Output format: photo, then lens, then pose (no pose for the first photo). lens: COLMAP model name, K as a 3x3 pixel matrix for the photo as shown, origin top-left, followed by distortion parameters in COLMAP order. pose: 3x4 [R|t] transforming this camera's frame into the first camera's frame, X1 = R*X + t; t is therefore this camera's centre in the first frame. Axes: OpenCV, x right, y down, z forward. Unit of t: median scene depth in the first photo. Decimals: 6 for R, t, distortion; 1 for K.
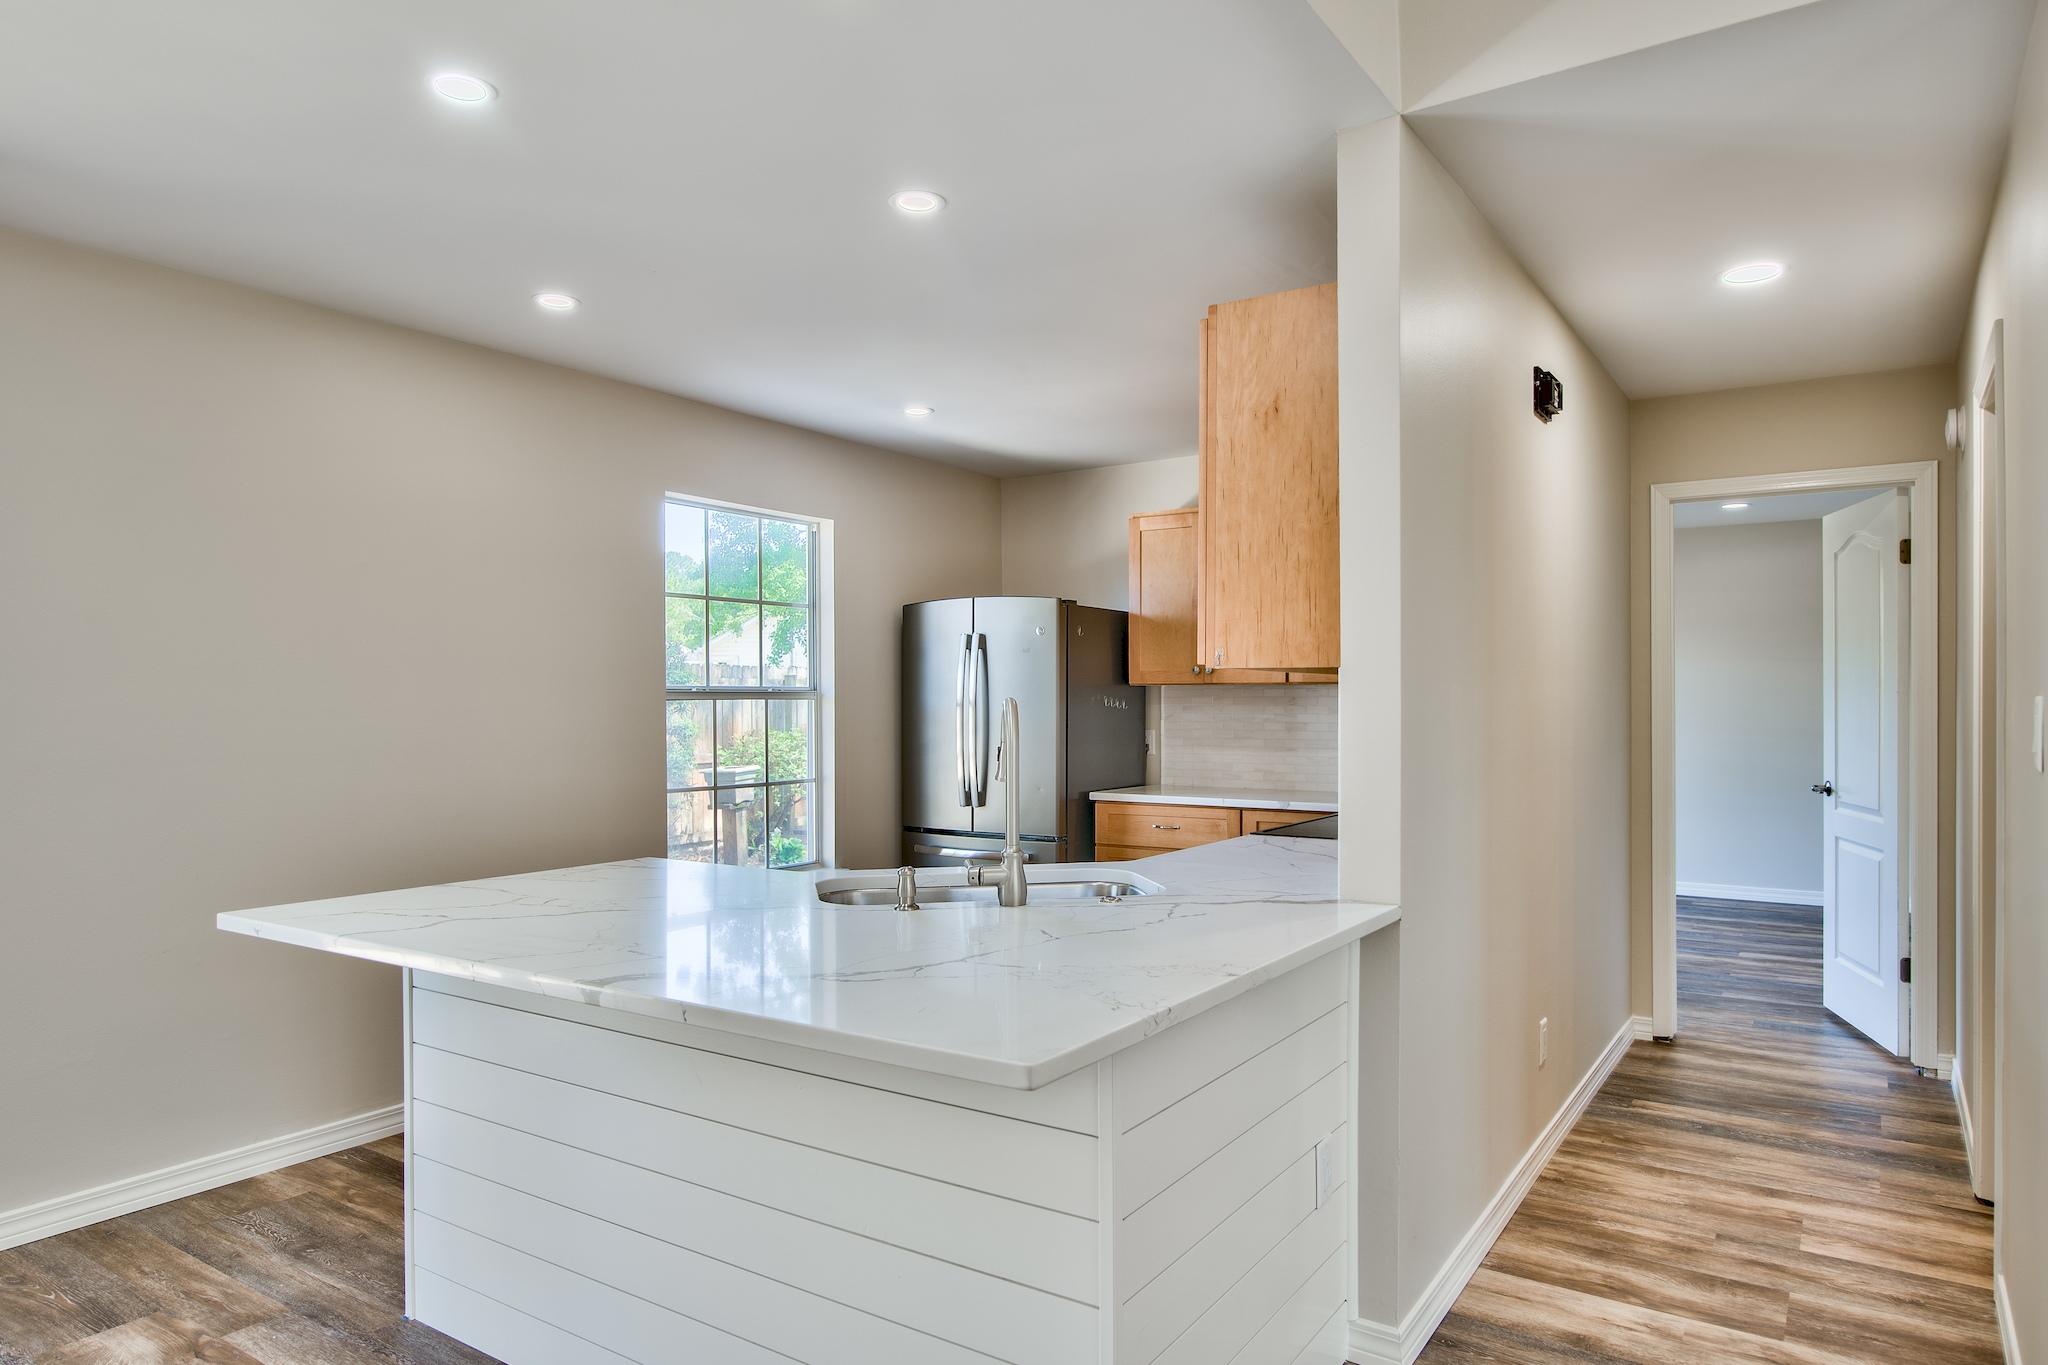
lens RADIAL K [[1239.3, 0, 1032.4], [0, 1239.3, 724.2], [0, 0, 1]] dist [-0.001530, -0.000039]
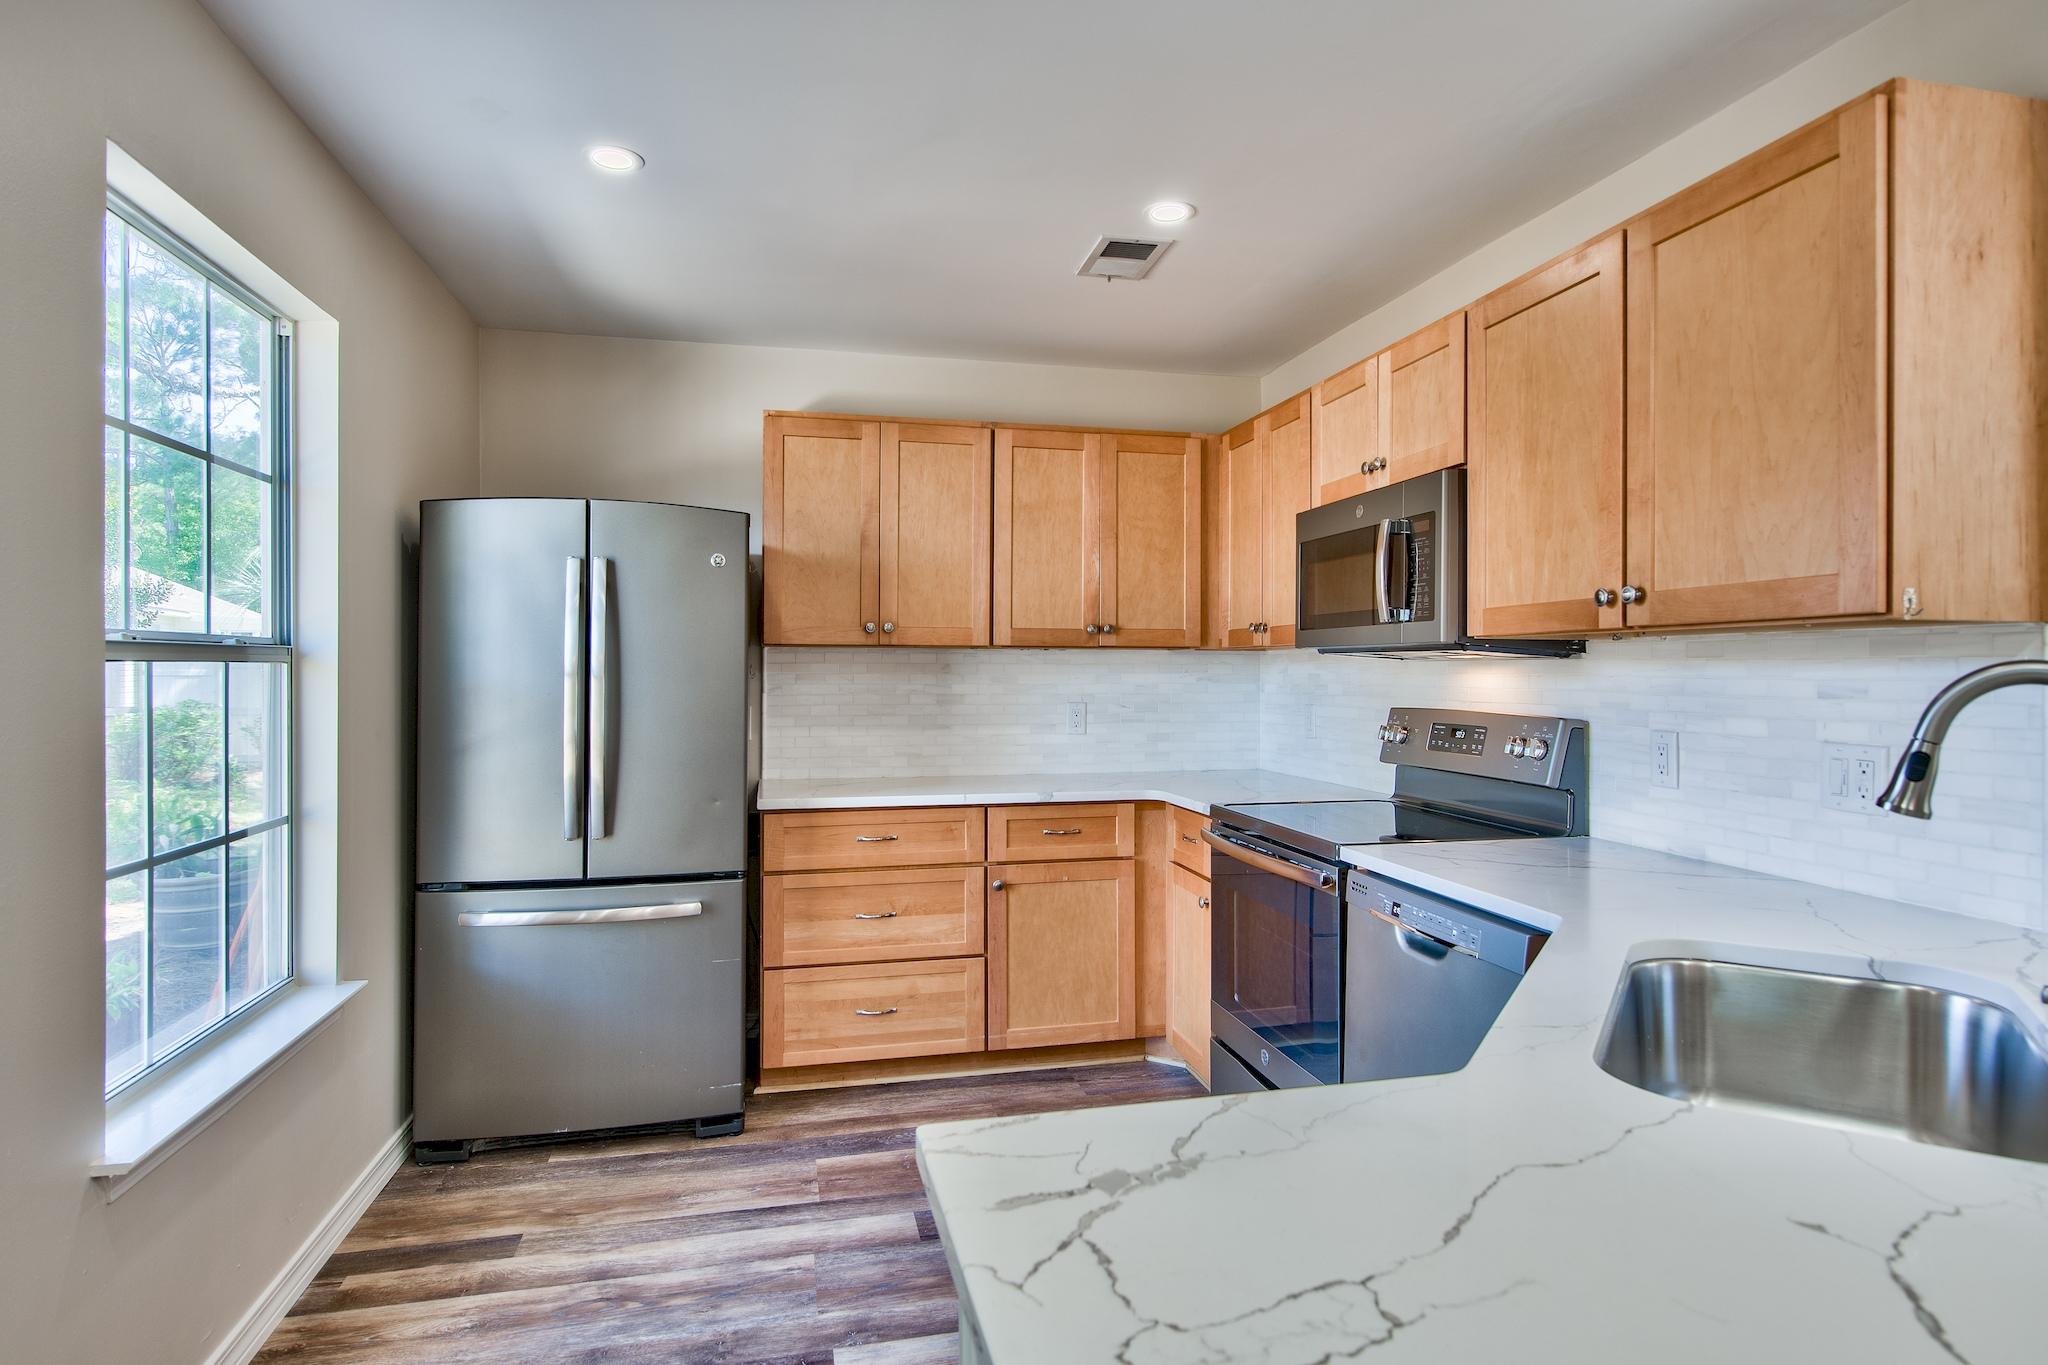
lens RADIAL K [[1116.4, 0, 1024.0], [0, 1116.4, 682.5], [0, 0, 1]] dist [-0.000305, -0.000979]
pose [[0.683684, -0.005818, 0.729755, -0.306434], [0.010886, 0.999938, -0.002227, -0.007262], [-0.729697, 0.009467, 0.683705, 0.462638]]
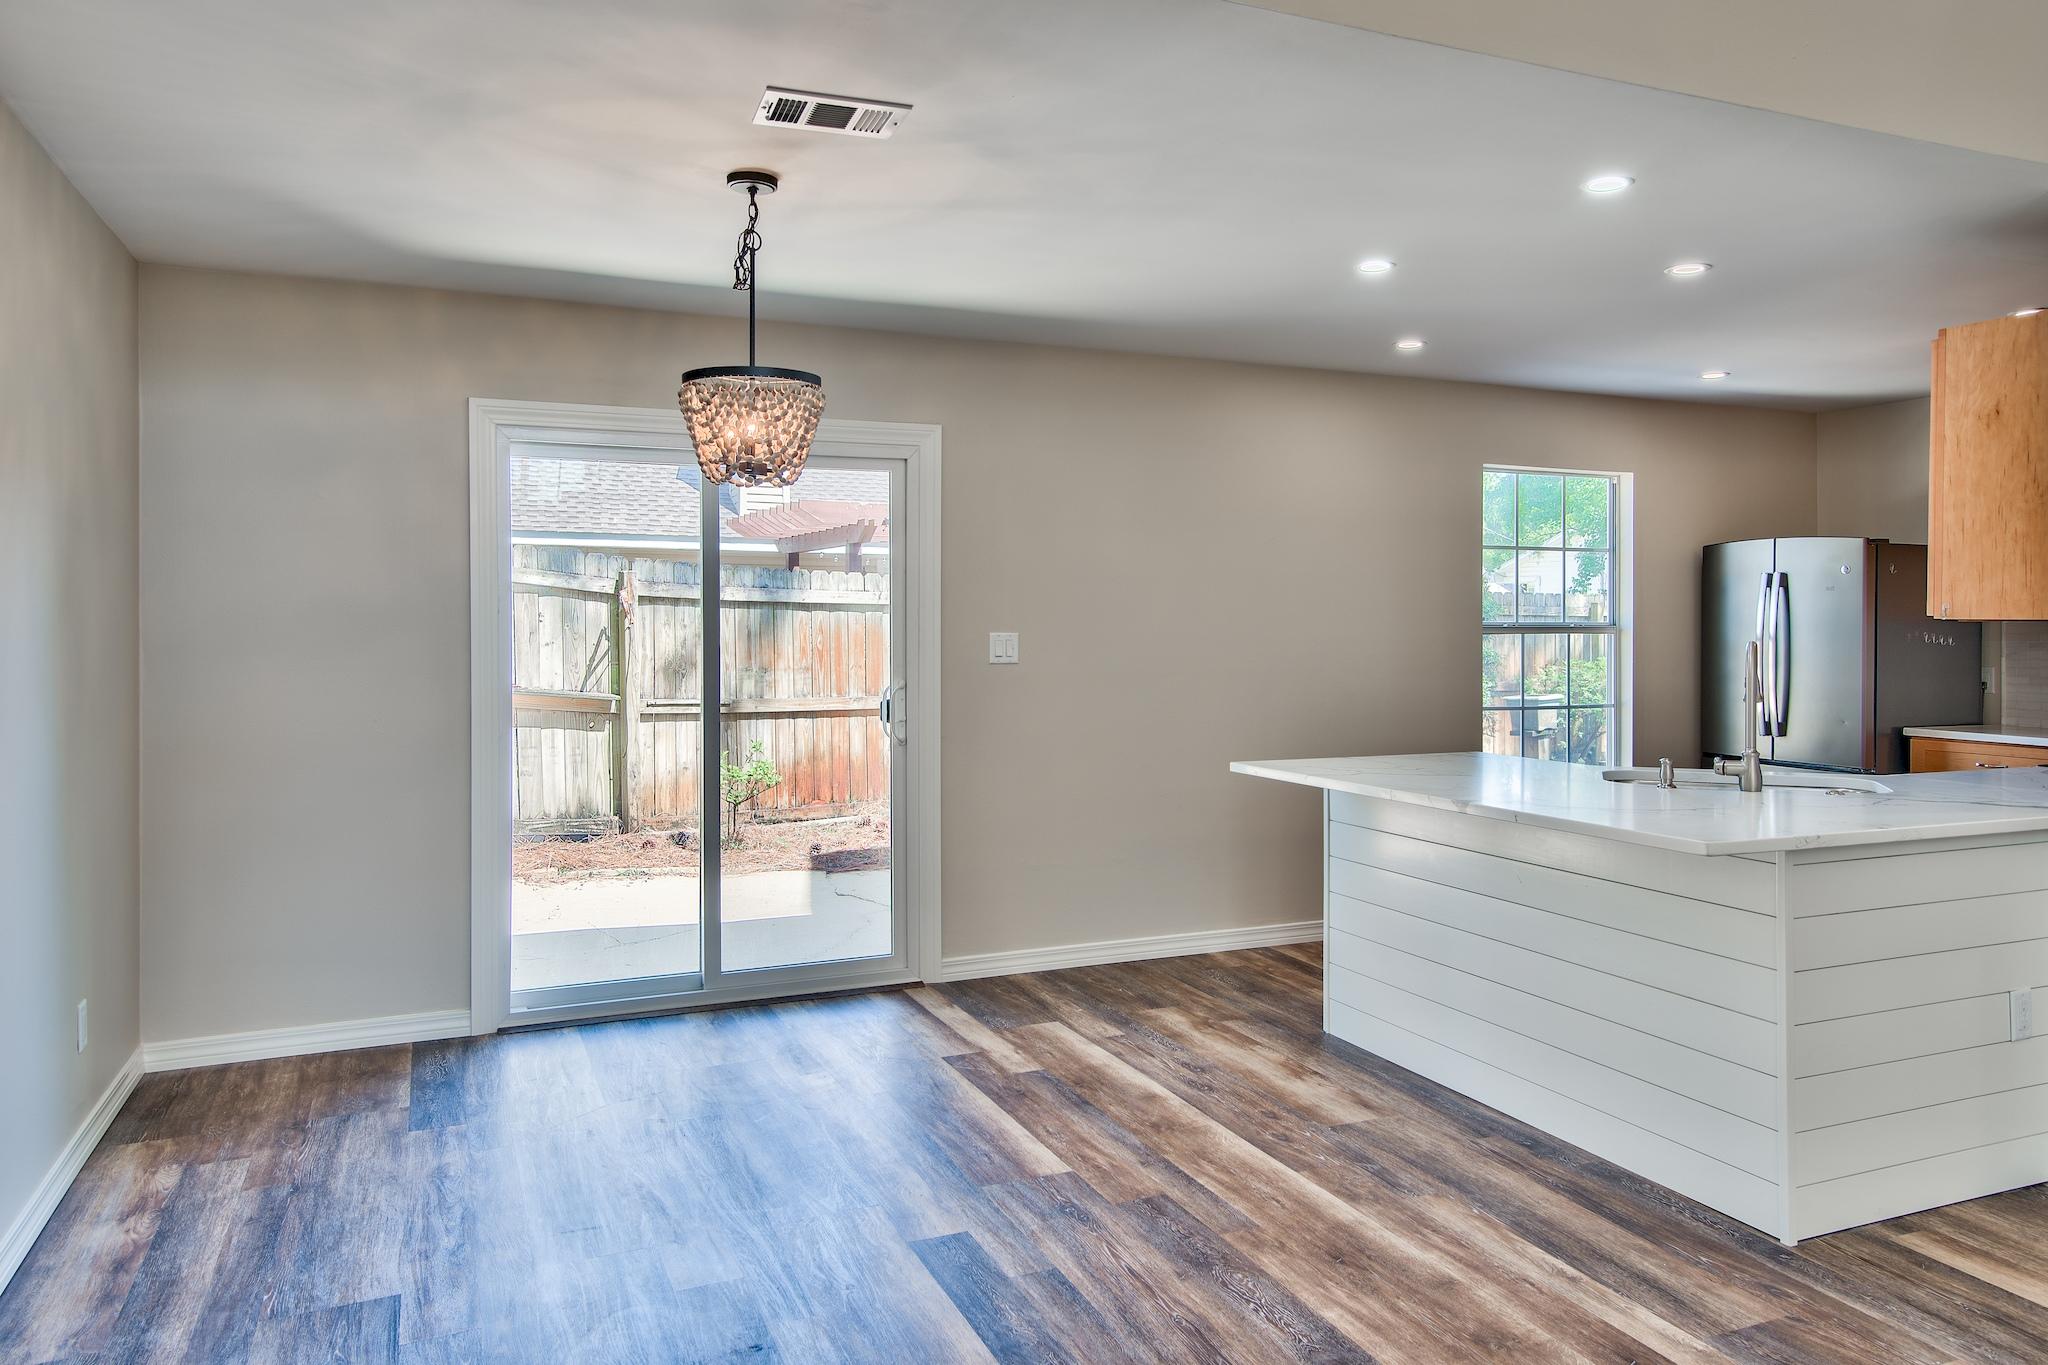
lens RADIAL K [[1386.5, 0, 1058.6], [0, 1386.5, 622.2], [0, 0, 1]] dist [0.015720, 0.004788]
pose [[0.844122, 0.004175, -0.536134, 0.074096], [-0.014662, 0.999775, -0.015300, -0.003495], [0.535950, 0.020776, 0.843994, -0.329869]]
